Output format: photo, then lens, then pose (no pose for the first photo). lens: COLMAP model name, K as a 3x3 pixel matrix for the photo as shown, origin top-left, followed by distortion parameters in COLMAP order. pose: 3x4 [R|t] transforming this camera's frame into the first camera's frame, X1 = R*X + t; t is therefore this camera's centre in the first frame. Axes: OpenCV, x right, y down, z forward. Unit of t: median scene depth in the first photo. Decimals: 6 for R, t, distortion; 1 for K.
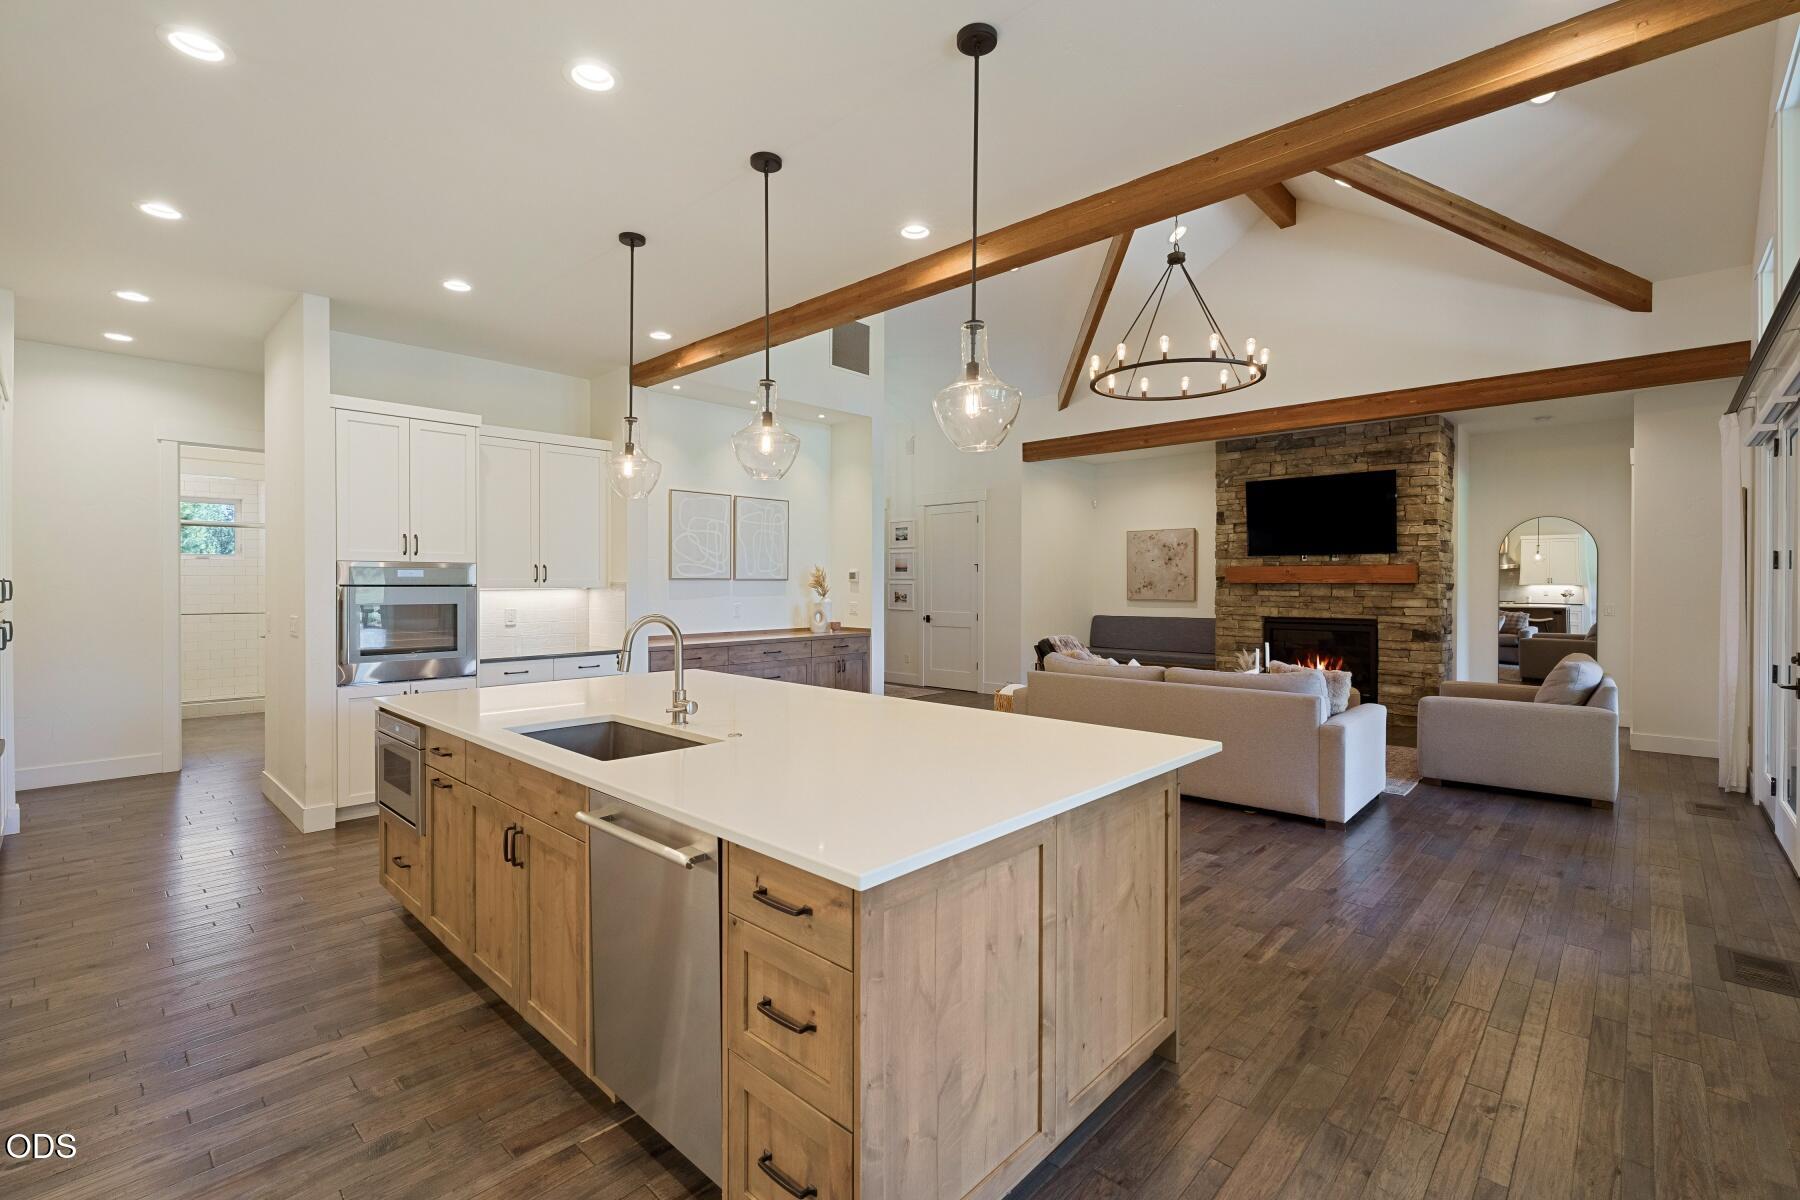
lens RADIAL K [[794.5, 0, 900.0], [0, 794.5, 600.0], [0, 0, 1]] dist [-0.001470, -0.000697]
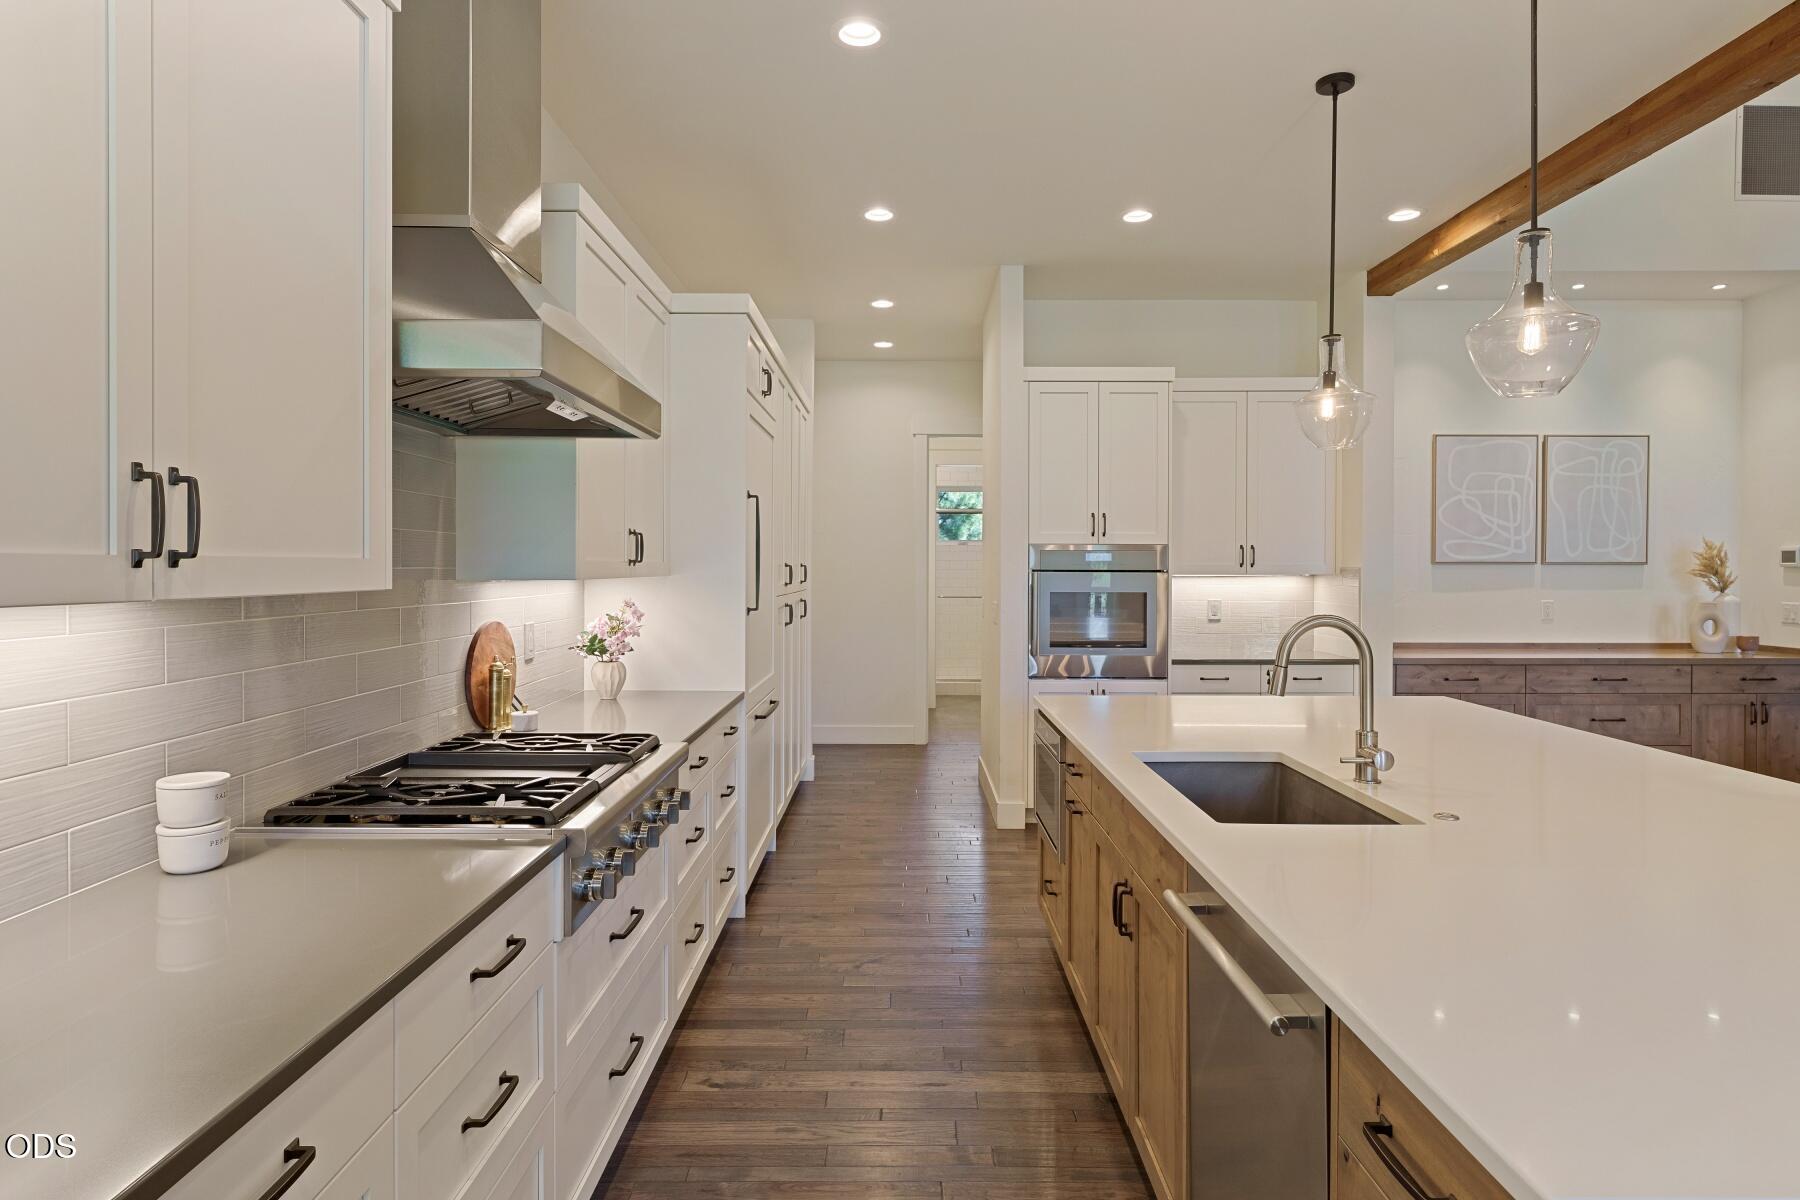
lens RADIAL K [[979.5, 0, 899.9], [0, 979.5, 576.8], [0, 0, 1]] dist [-0.000852, -0.001555]
pose [[0.682022, 0.008121, -0.731286, 0.033850], [-0.017322, 0.999837, -0.005052, -0.002461], [0.731126, 0.016113, 0.682052, 0.105613]]
